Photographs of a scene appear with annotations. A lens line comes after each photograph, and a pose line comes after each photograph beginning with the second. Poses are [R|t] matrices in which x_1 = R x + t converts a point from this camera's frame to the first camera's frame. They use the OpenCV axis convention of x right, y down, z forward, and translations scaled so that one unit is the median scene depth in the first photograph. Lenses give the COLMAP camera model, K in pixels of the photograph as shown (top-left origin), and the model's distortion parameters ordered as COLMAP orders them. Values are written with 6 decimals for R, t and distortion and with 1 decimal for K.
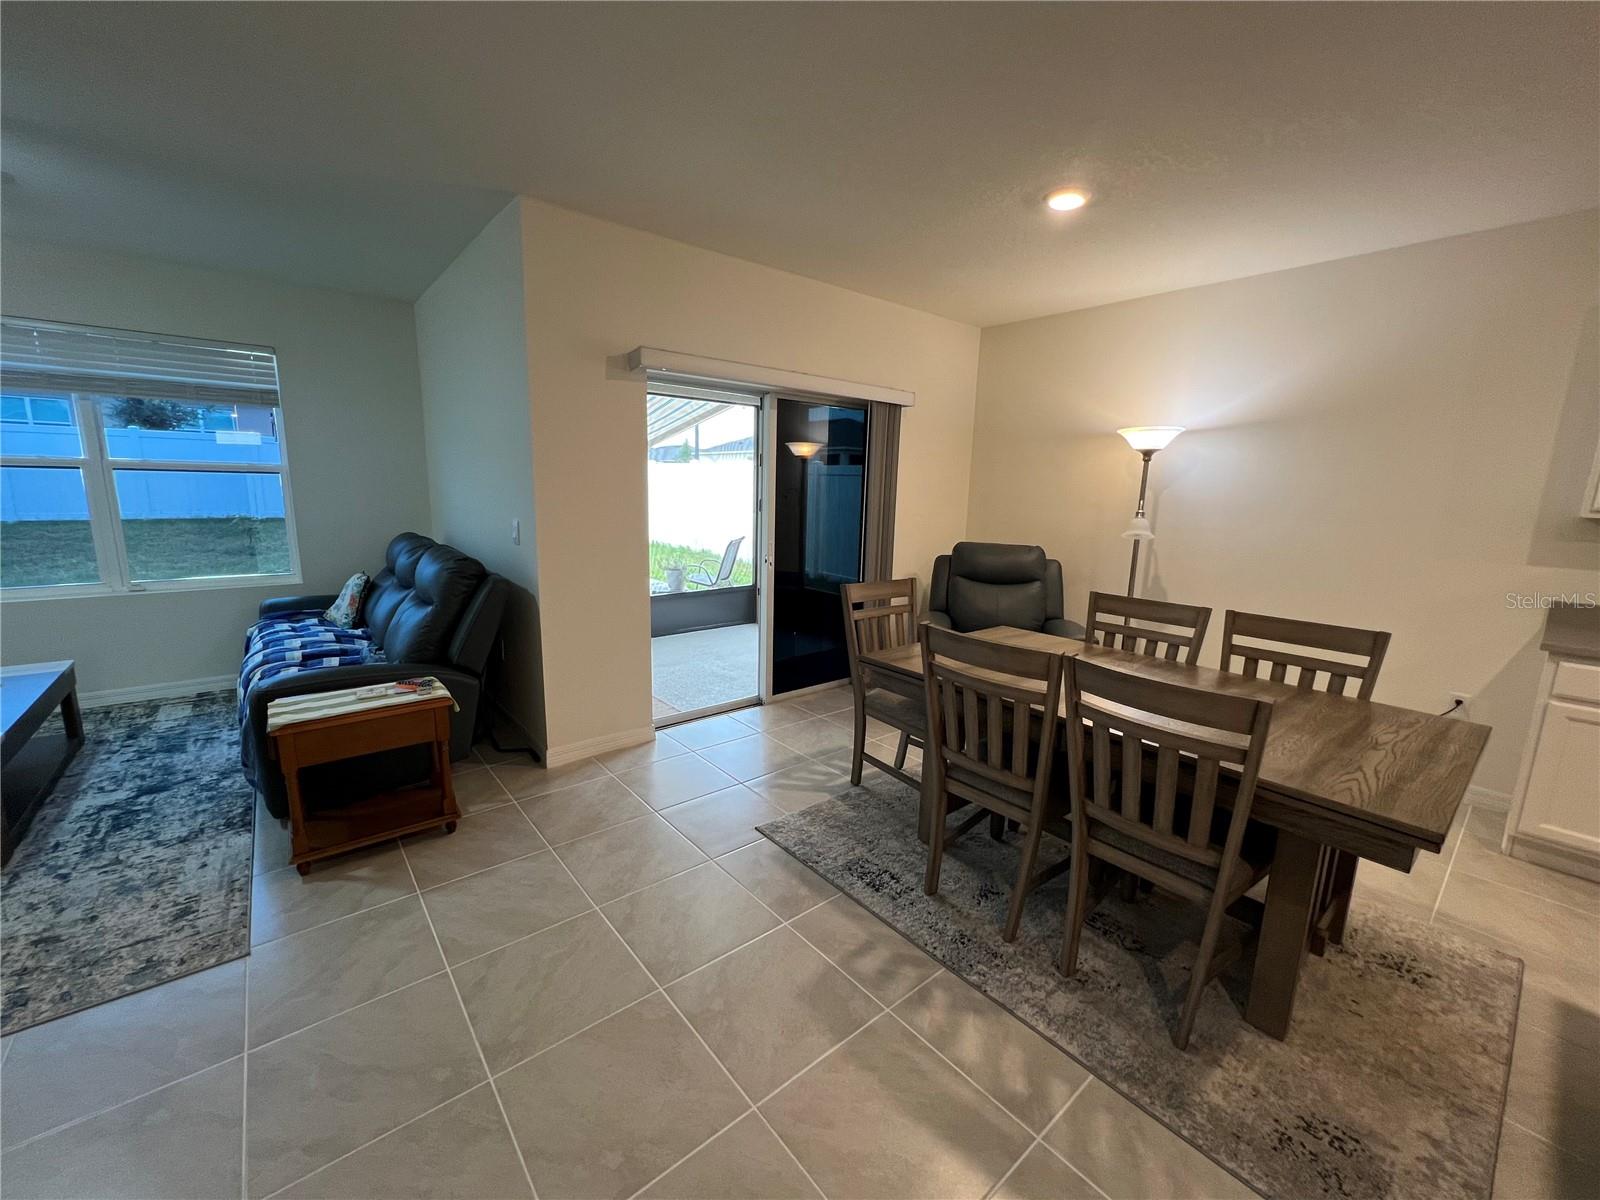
lens RADIAL K [[641.5, 0, 799.5], [0, 641.5, 603.7], [0, 0, 1]] dist [-0.002866, 0.000388]
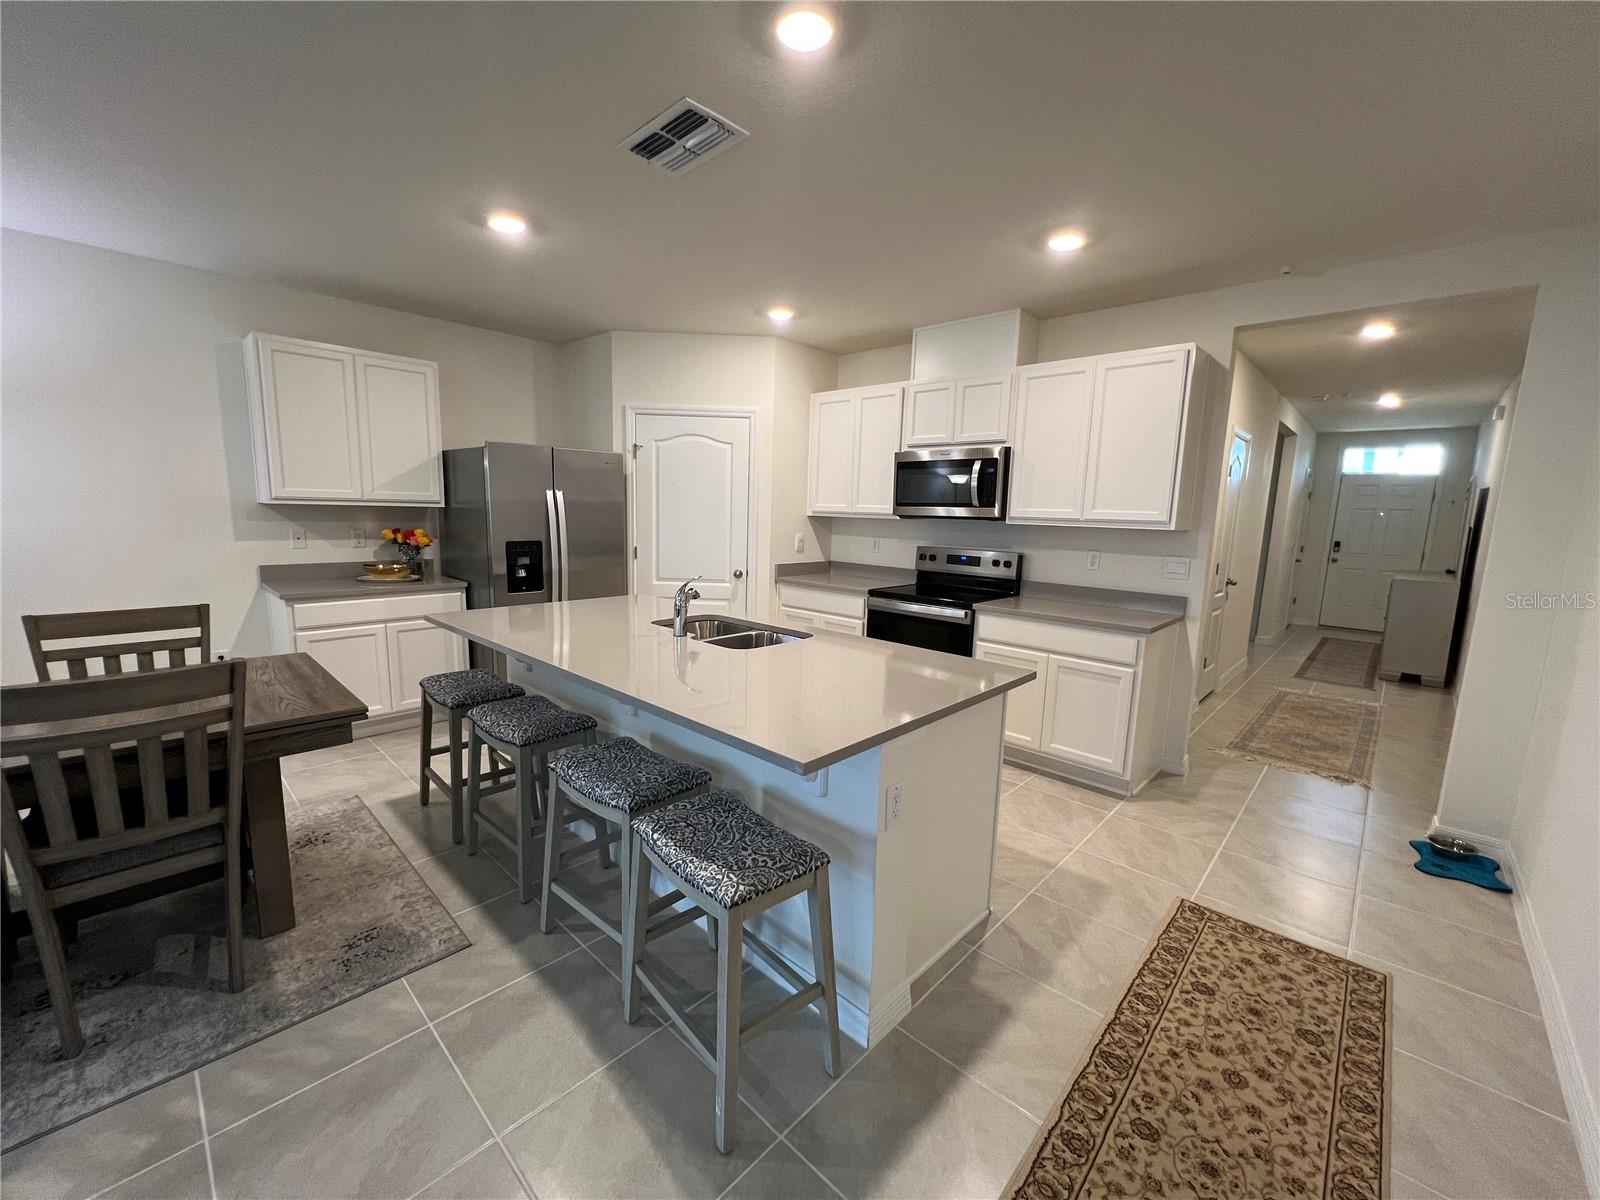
lens RADIAL K [[638.6, 0, 799.1], [0, 638.6, 604.8], [0, 0, 1]] dist [-0.002501, 0.000150]
pose [[-0.120877, -0.176446, 0.976860, -0.262786], [0.149164, 0.969674, 0.193605, -0.013123], [-0.981396, 0.169114, -0.090892, 0.019091]]
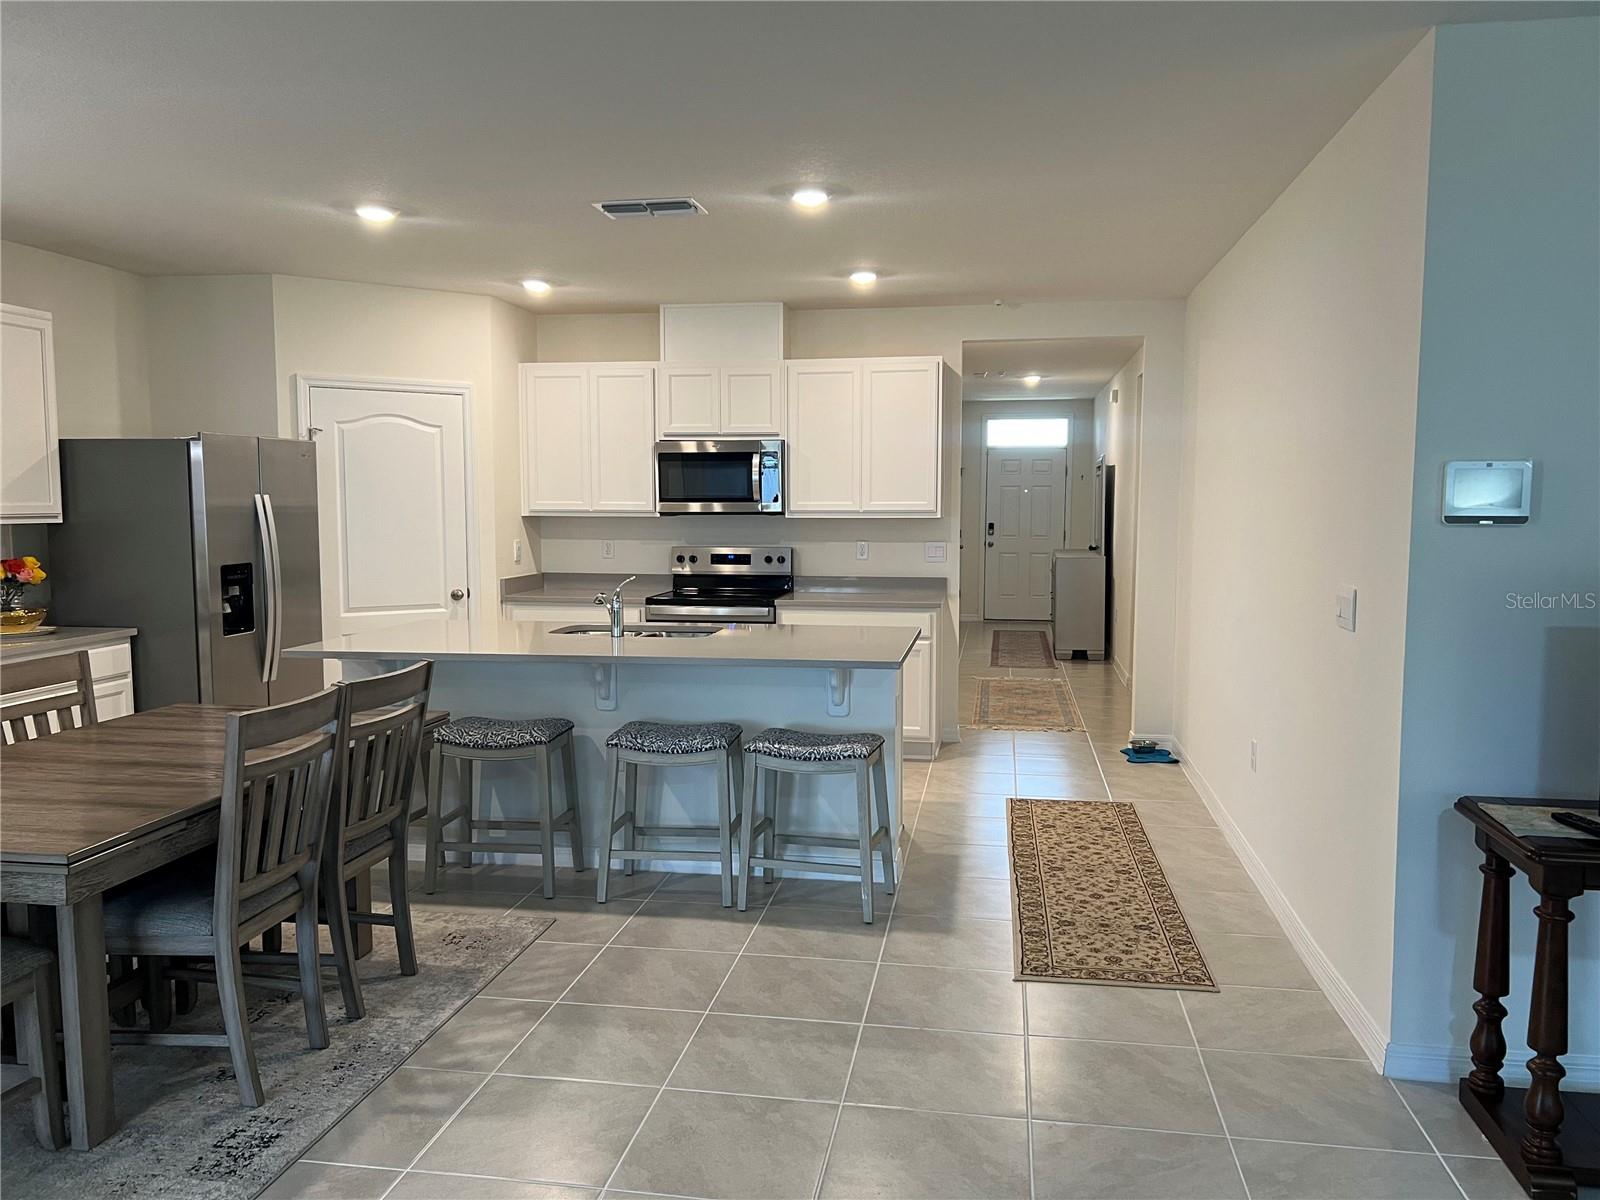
lens RADIAL K [[1202.1, 0, 795.4], [0, 1202.1, 609.8], [0, 0, 1]] dist [0.058827, -0.048650]
pose [[-0.650233, -0.094364, 0.753852, -0.821561], [0.122057, 0.966392, 0.226249, -0.211570], [-0.749866, 0.239127, -0.616862, 0.925701]]
